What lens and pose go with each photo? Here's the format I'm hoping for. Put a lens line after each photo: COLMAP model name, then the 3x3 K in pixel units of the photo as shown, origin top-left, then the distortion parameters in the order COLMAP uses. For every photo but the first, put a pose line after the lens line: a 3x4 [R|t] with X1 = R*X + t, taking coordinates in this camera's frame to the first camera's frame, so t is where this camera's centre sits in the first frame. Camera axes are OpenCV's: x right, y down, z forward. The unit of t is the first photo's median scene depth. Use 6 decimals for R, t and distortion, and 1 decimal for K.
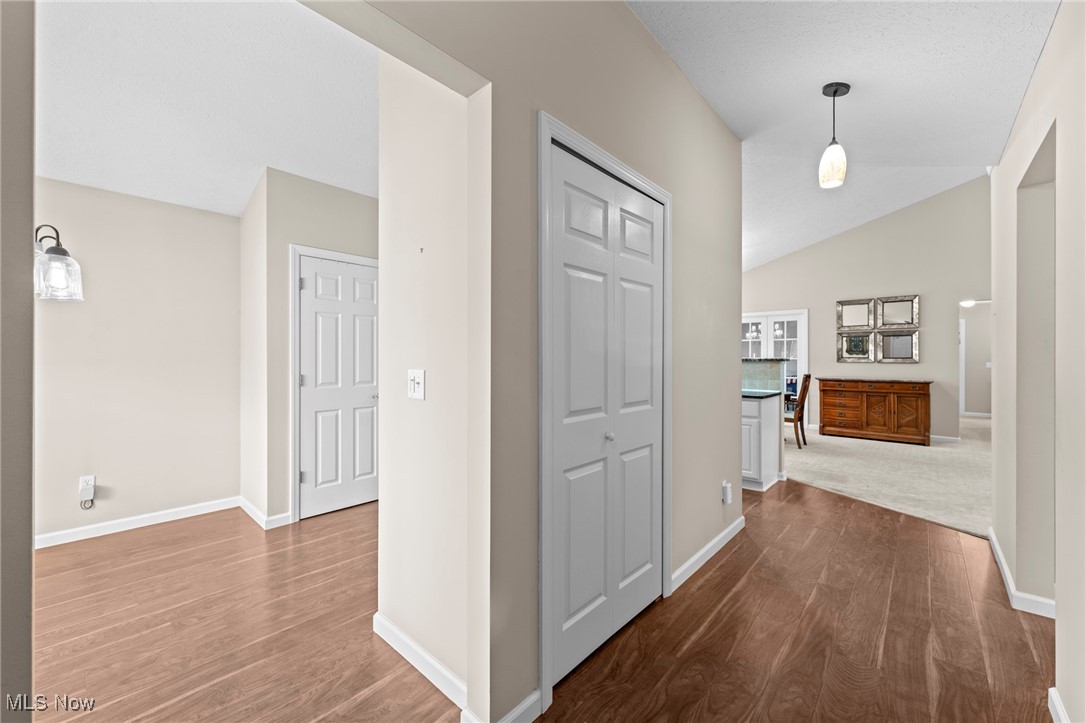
lens RADIAL K [[424.4, 0, 547.0], [0, 424.4, 356.8], [0, 0, 1]] dist [-0.001585, 0.001376]
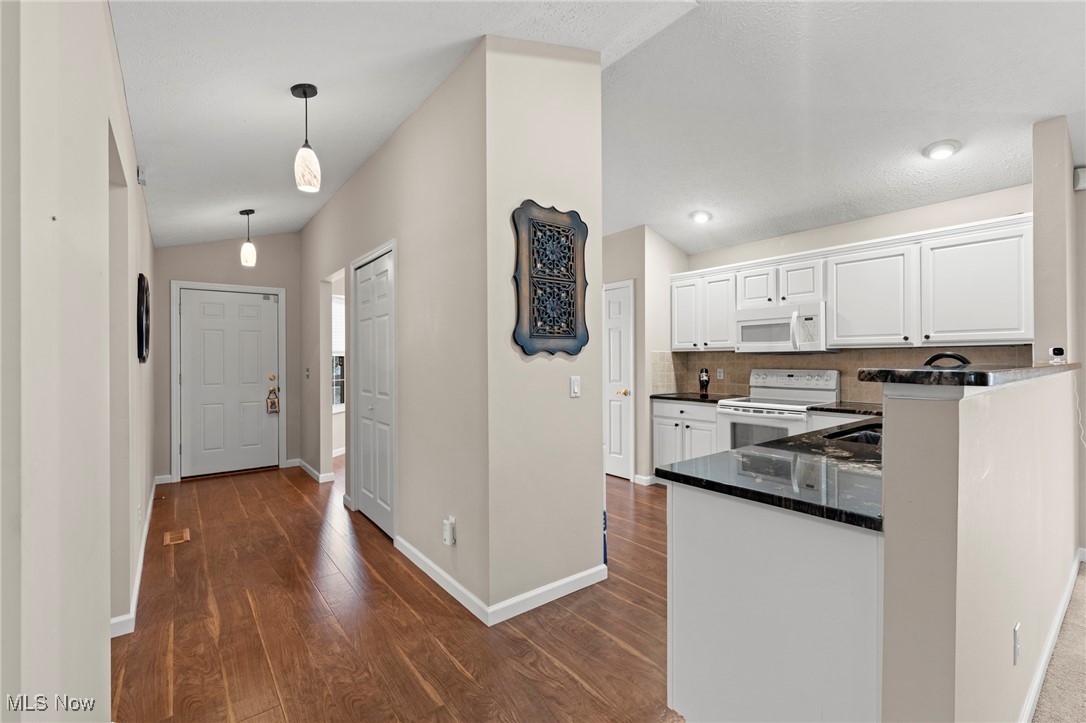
lens RADIAL K [[475.4, 0, 546.1], [0, 475.4, 356.7], [0, 0, 1]] dist [0.000272, -0.000569]
pose [[-0.177196, -0.007631, -0.984146, 0.609076], [0.006605, 0.999938, -0.008943, -0.000482], [0.984153, -0.008085, -0.177134, 0.638181]]
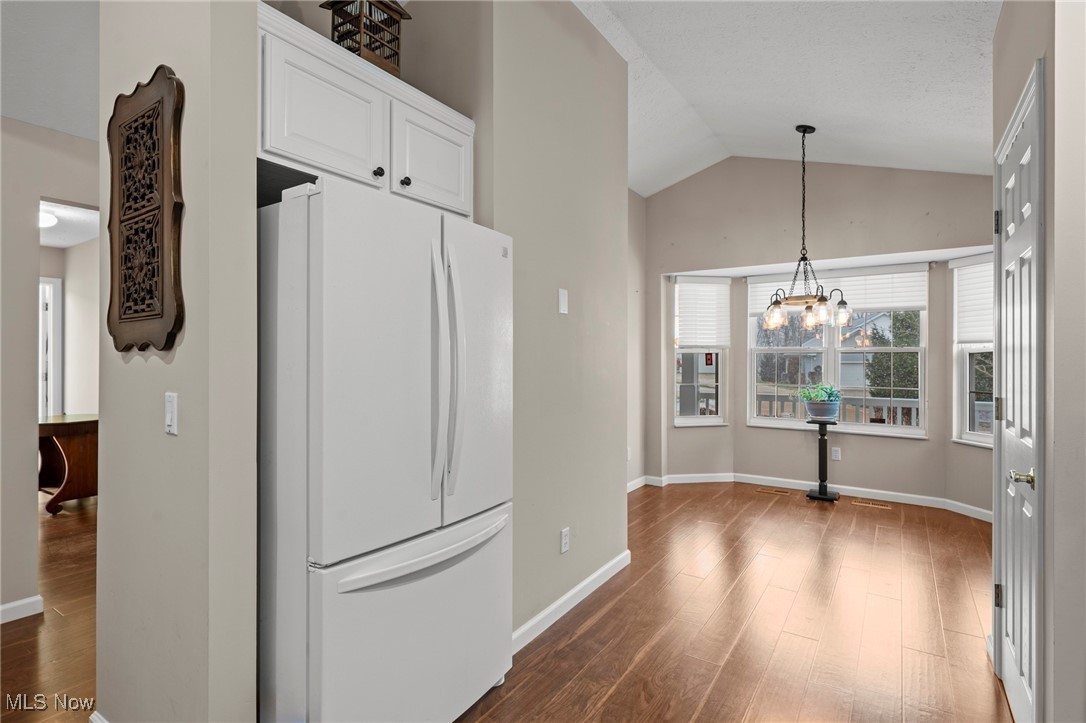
lens RADIAL K [[536.0, 0, 542.4], [0, 536.0, 356.8], [0, 0, 1]] dist [0.000839, 0.000837]
pose [[-0.991345, -0.001397, -0.131271, 0.029537], [-0.000769, 0.999988, -0.004839, -0.002965], [0.131277, -0.004696, -0.991335, 0.859246]]
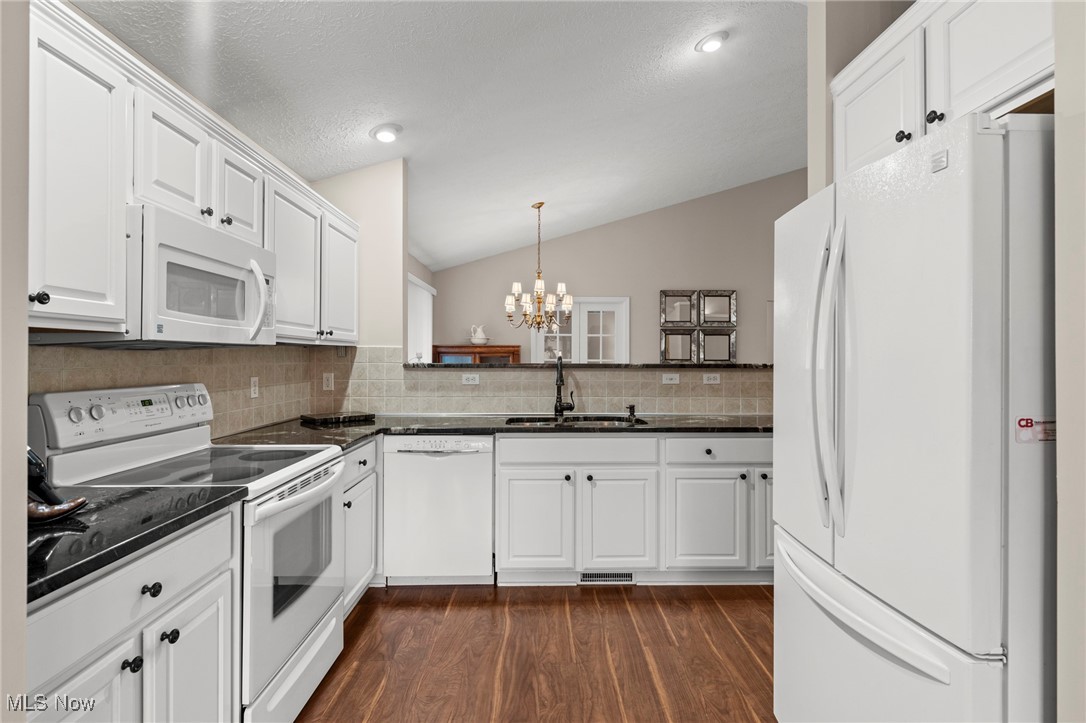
lens RADIAL K [[534.8, 0, 544.5], [0, 534.8, 356.6], [0, 0, 1]] dist [0.002721, -0.000270]
pose [[0.738797, 0.002095, 0.673925, -0.211506], [-0.004035, 0.999991, 0.001315, -0.004921], [-0.673916, -0.003691, 0.738799, 0.471451]]
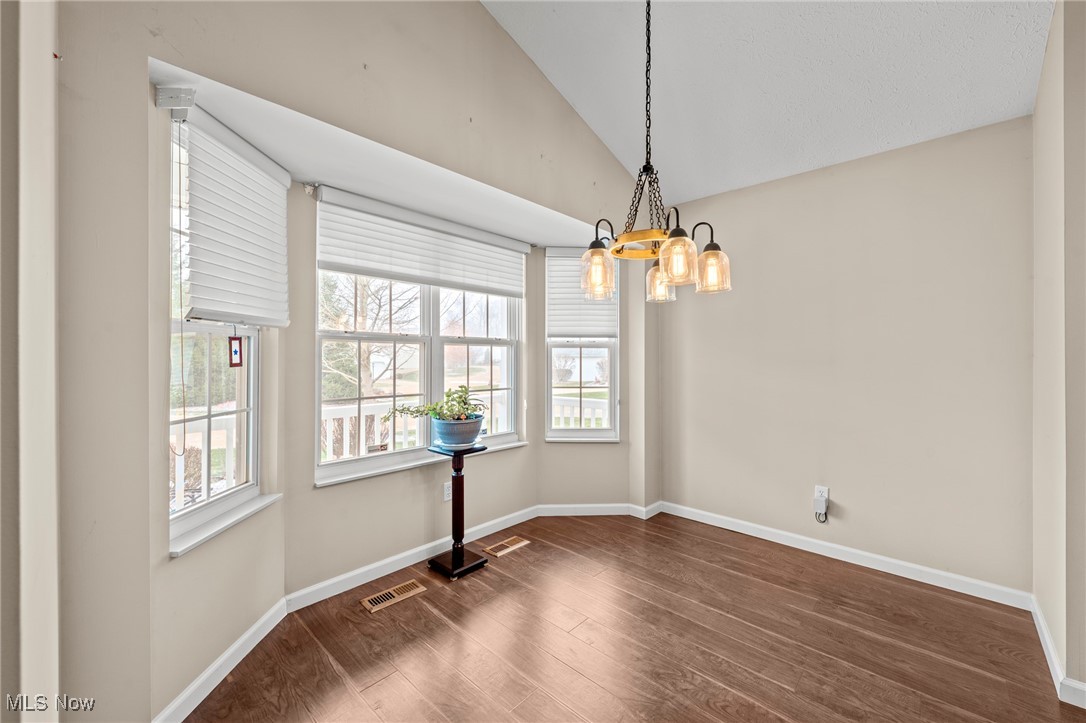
lens RADIAL K [[424.4, 0, 541.6], [0, 424.4, 358.3], [0, 0, 1]] dist [-0.001585, 0.001376]
pose [[-0.021913, 0.000416, -0.999760, -0.080007], [0.004074, 0.999992, 0.000327, 0.001763], [0.999752, -0.004066, -0.021915, 0.211862]]
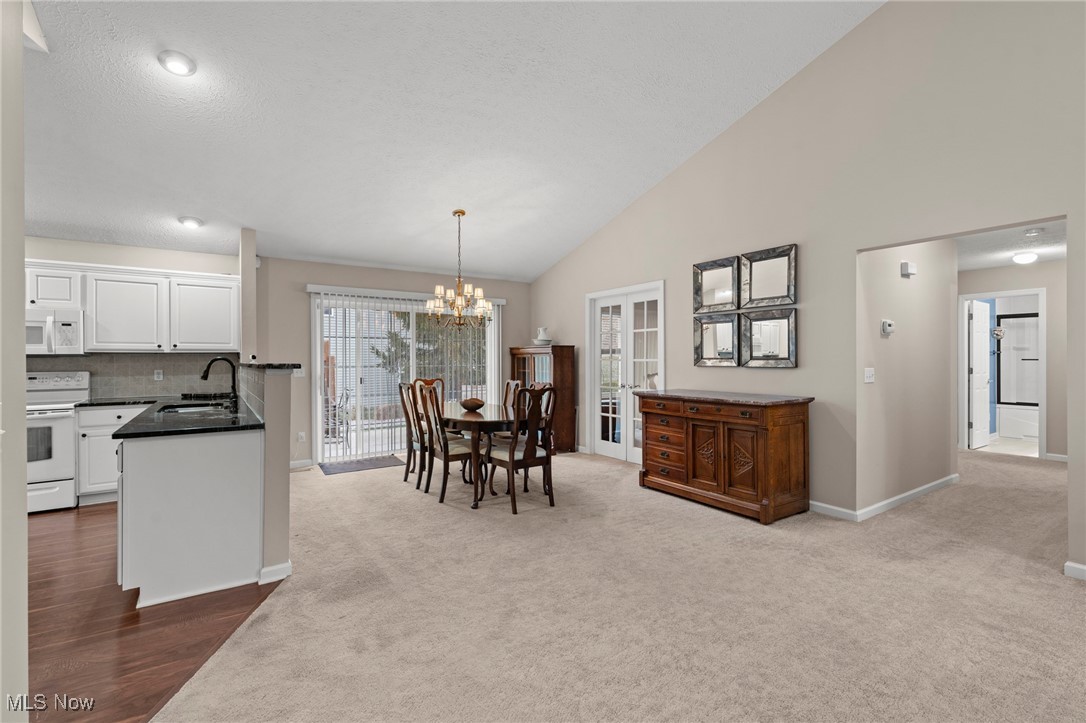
lens RADIAL K [[475.4, 0, 543.2], [0, 475.4, 362.3], [0, 0, 1]] dist [0.000272, -0.000569]
pose [[0.969841, -0.006097, -0.243663, 0.773282], [0.007926, 0.999947, 0.006524, 0.001653], [0.243610, -0.008258, 0.969838, 0.356702]]
